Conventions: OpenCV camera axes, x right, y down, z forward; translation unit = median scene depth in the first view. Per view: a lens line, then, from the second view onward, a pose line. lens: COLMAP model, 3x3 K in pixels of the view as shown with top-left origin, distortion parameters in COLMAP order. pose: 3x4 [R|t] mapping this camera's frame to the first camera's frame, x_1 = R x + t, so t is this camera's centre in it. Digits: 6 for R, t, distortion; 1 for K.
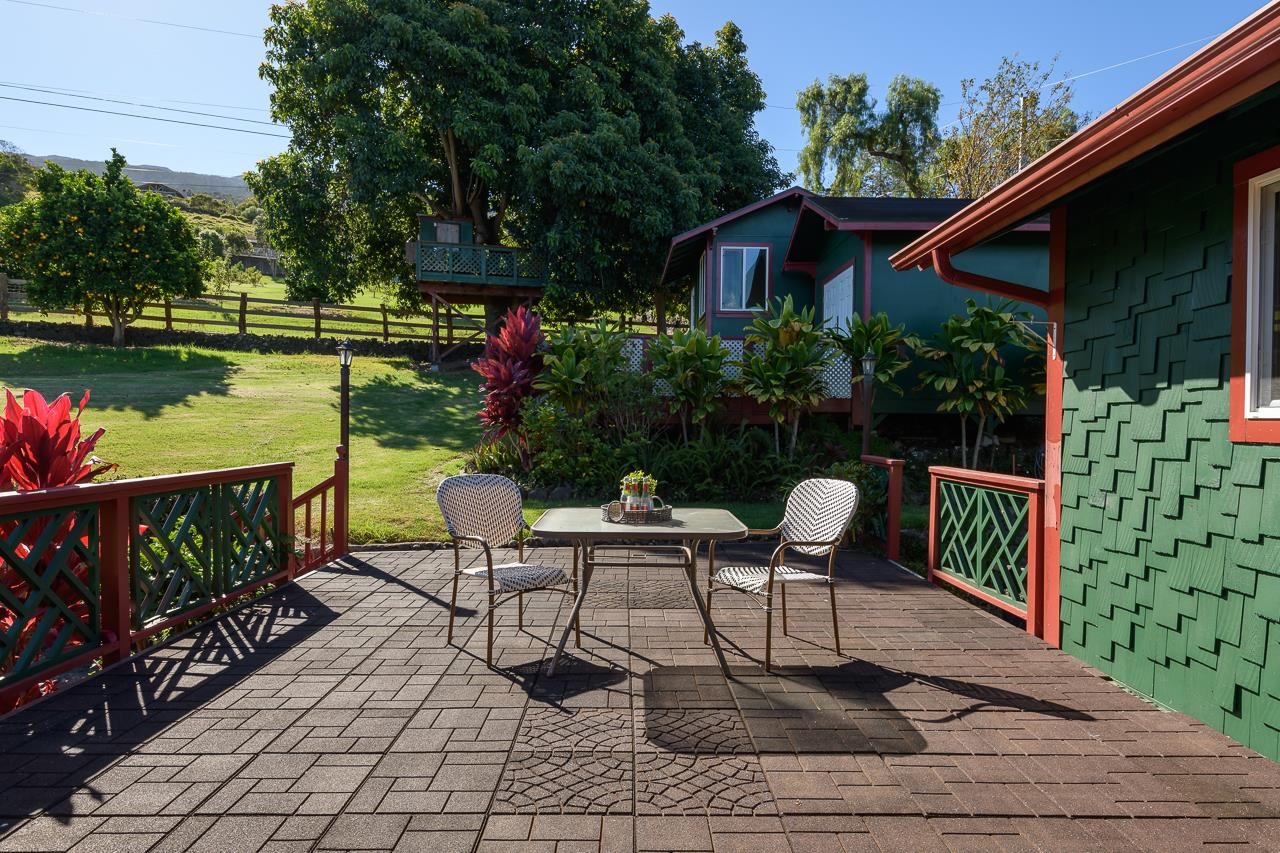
lens RADIAL K [[767.7, 0, 647.2], [0, 767.7, 425.4], [0, 0, 1]] dist [0.061752, -0.044368]
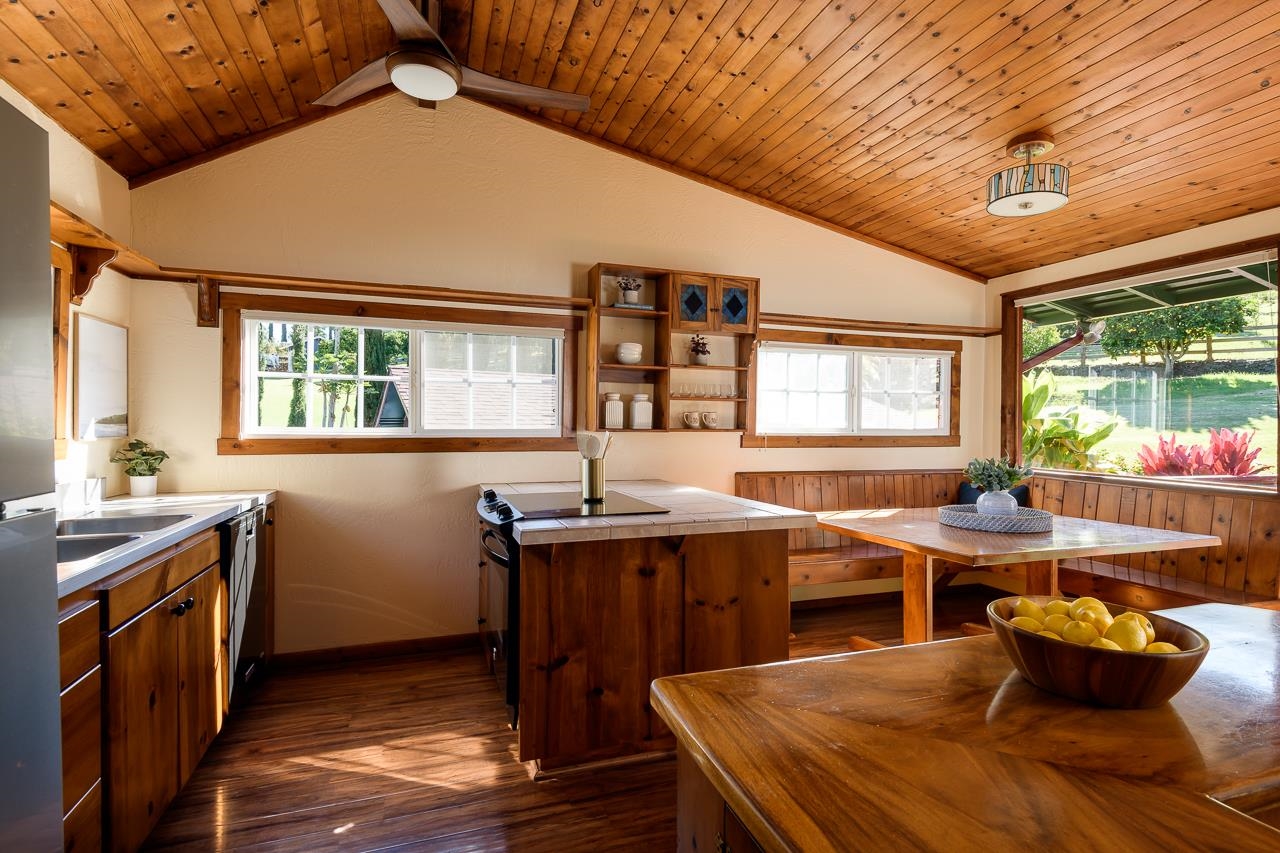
lens RADIAL K [[630.2, 0, 640.0], [0, 630.2, 426.5], [0, 0, 1]] dist [0.019986, -0.014613]
pose [[0.314052, -0.002131, -0.949403, 0.064382], [-0.008121, 0.999955, -0.004931, -0.005614], [0.949371, 0.009258, 0.314021, -0.191380]]
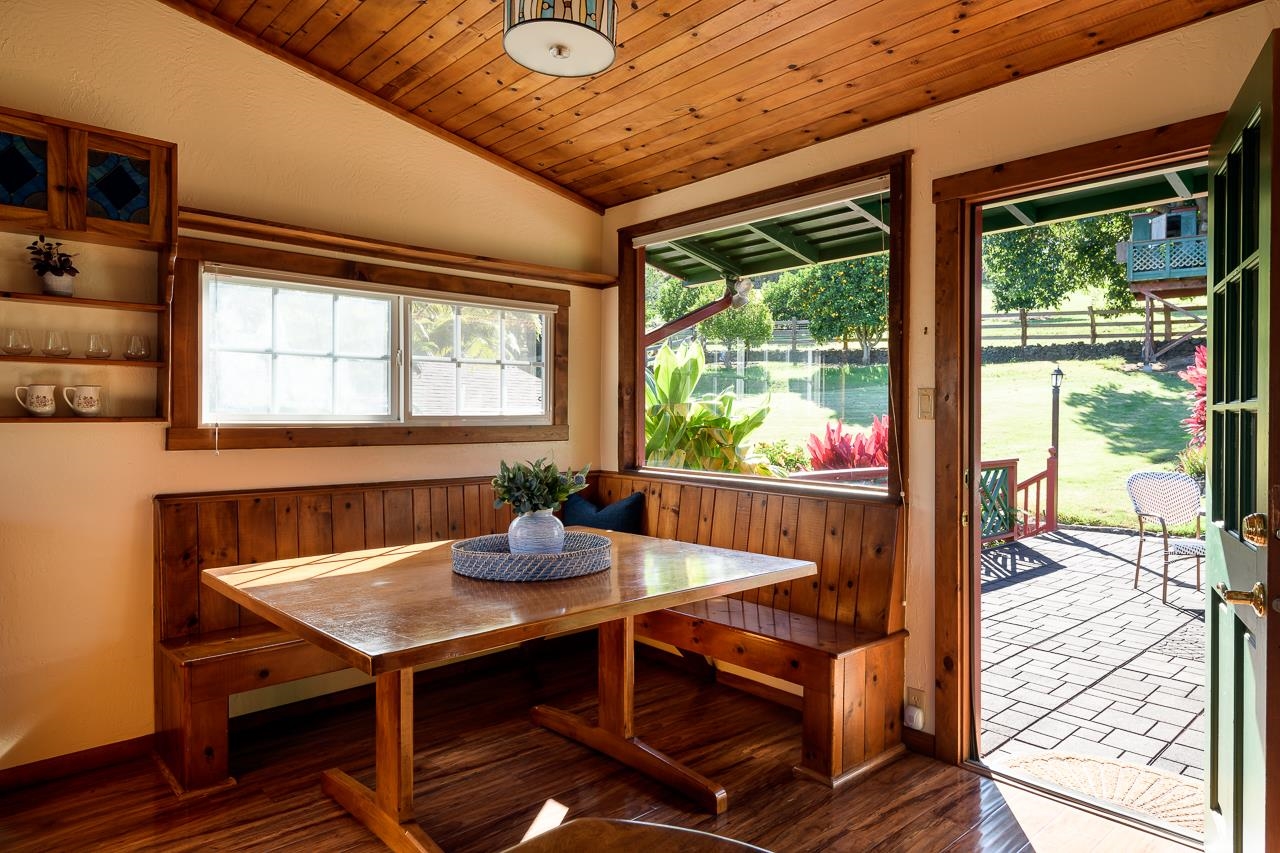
lens RADIAL K [[767.7, 0, 647.2], [0, 767.7, 425.4], [0, 0, 1]] dist [0.061752, -0.044368]
pose [[0.661890, 0.002665, -0.749596, 0.044105], [-0.000026, 0.999994, 0.003533, -0.004972], [0.749601, -0.002319, 0.661886, -0.122053]]
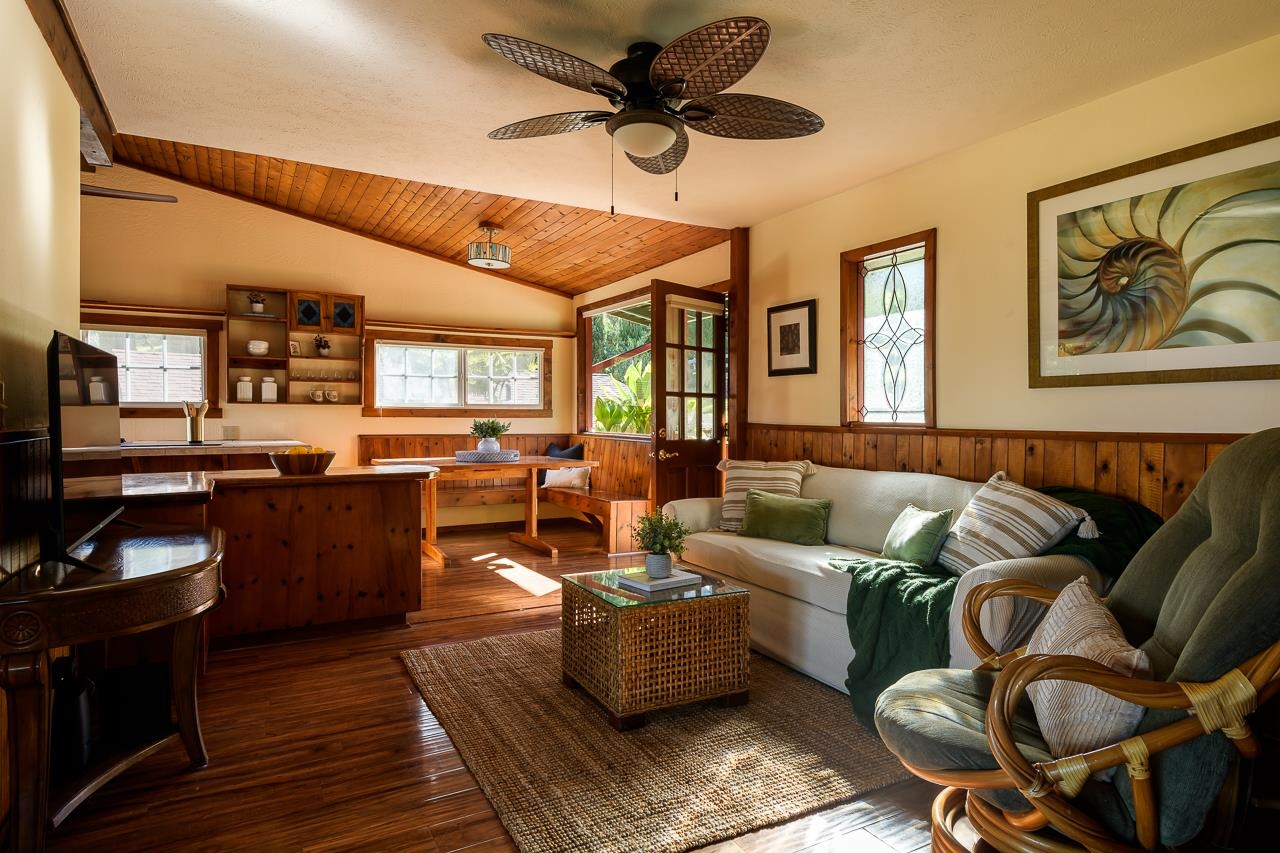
lens RADIAL K [[756.1, 0, 687.6], [0, 756.1, 430.4], [0, 0, 1]] dist [0.001639, 0.000147]
pose [[0.499390, 0.007098, -0.866348, 0.251993], [-0.002209, 0.999974, 0.006919, 0.003719], [0.866375, -0.001541, 0.499392, -0.136914]]
